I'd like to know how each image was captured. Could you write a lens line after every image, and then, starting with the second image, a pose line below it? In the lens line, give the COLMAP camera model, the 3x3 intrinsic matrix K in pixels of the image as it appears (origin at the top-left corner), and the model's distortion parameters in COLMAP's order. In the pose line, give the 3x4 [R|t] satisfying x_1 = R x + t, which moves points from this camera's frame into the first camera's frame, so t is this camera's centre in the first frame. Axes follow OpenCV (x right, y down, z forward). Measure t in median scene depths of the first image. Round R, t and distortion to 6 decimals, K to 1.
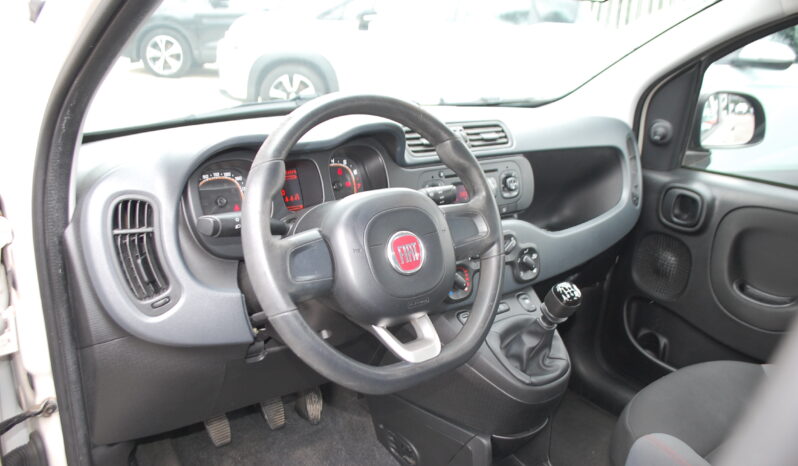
lens RADIAL K [[644.3, 0, 394.7], [0, 644.3, 228.2], [0, 0, 1]] dist [-0.079749, 0.008034]
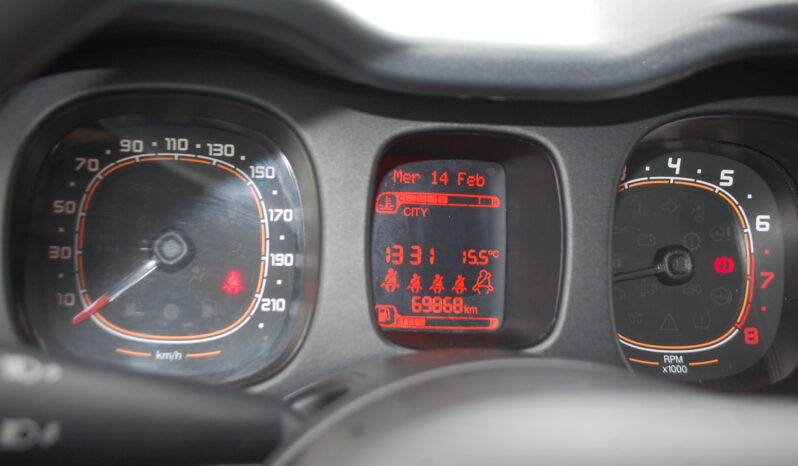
lens RADIAL K [[1070.9, 0, 400.1], [0, 1070.9, 234.6], [0, 0, 1]] dist [-0.073571, 0.000000]
pose [[0.870743, 0.179377, -0.457854, 0.005743], [-0.193062, 0.981036, 0.017184, -0.063008], [0.452254, 0.073431, 0.888861, 0.570007]]
